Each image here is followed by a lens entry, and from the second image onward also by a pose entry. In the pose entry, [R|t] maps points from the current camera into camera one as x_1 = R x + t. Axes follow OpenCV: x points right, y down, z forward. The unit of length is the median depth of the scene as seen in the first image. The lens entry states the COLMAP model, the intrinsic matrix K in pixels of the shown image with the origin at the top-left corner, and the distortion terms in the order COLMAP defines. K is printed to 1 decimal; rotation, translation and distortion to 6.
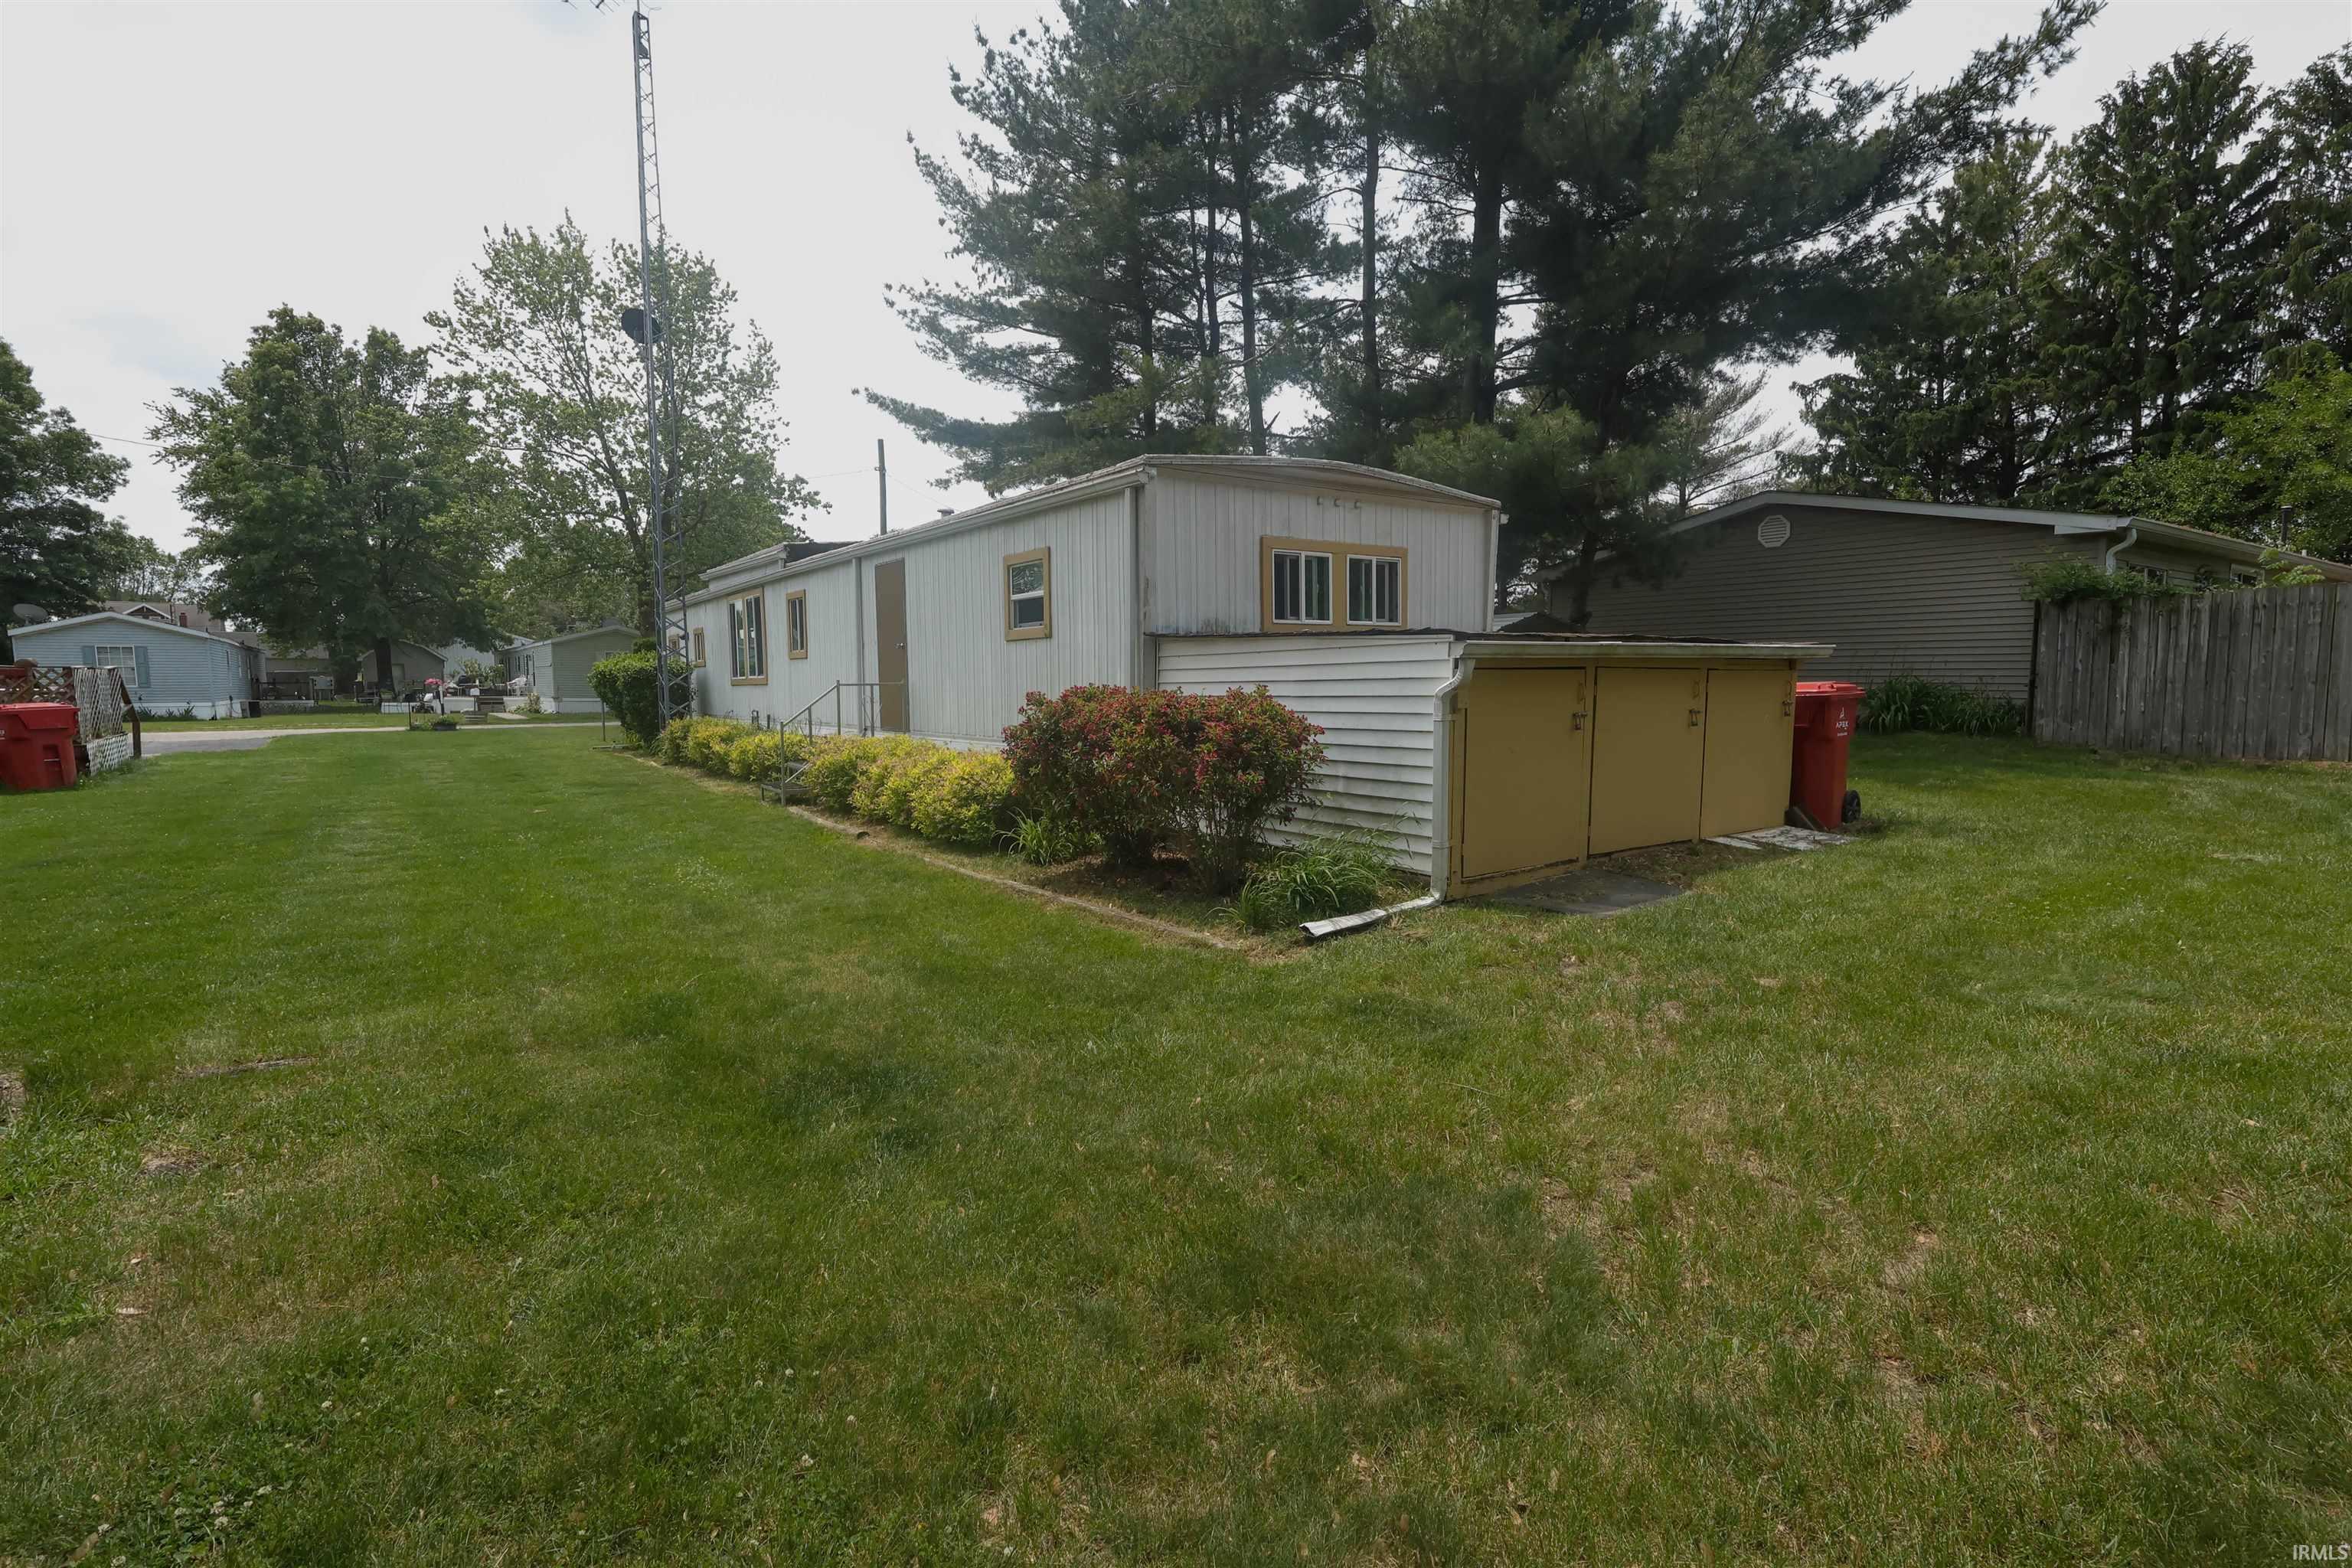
lens RADIAL K [[1083.9, 0, 1180.8], [0, 1083.9, 787.6], [0, 0, 1]] dist [0.000016, -0.000075]
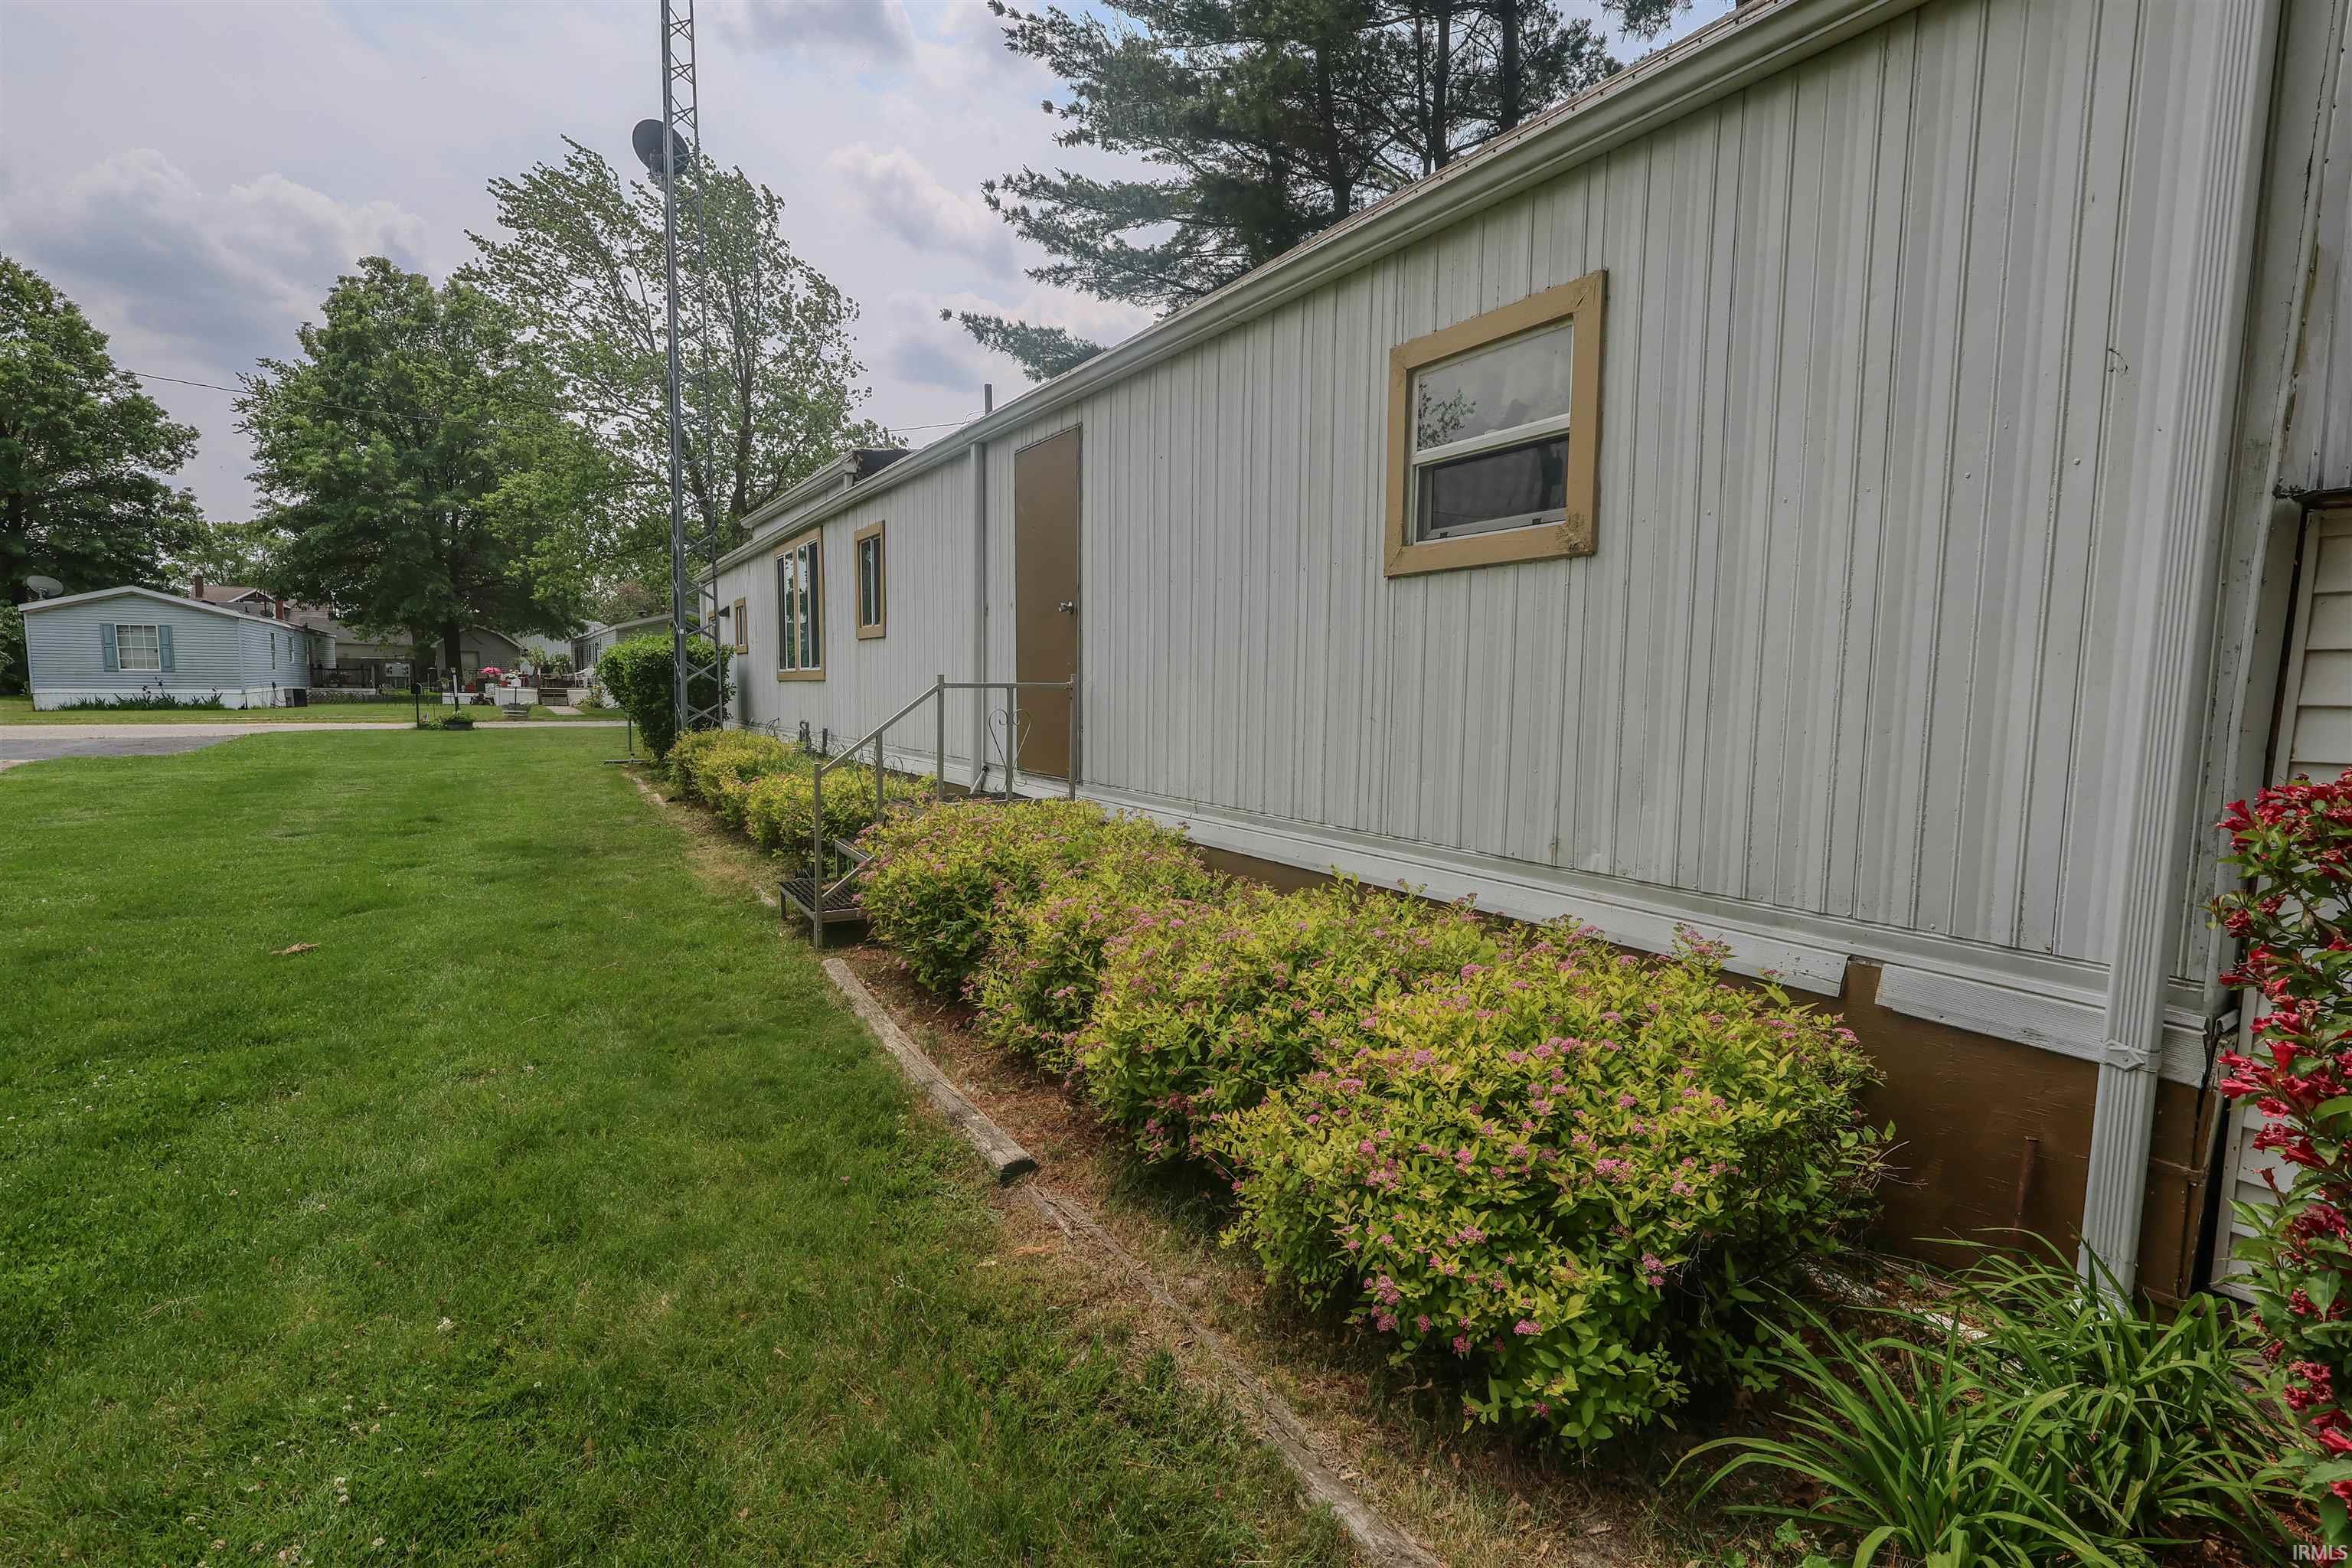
lens RADIAL K [[1083.9, 0, 1170.3], [0, 1083.9, 787.1], [0, 0, 1]] dist [0.000016, -0.000075]
pose [[0.996168, 0.023610, -0.084213, -0.074254], [-0.023603, 0.999721, 0.001077, -0.022557], [0.084215, 0.000915, 0.996447, 0.227441]]
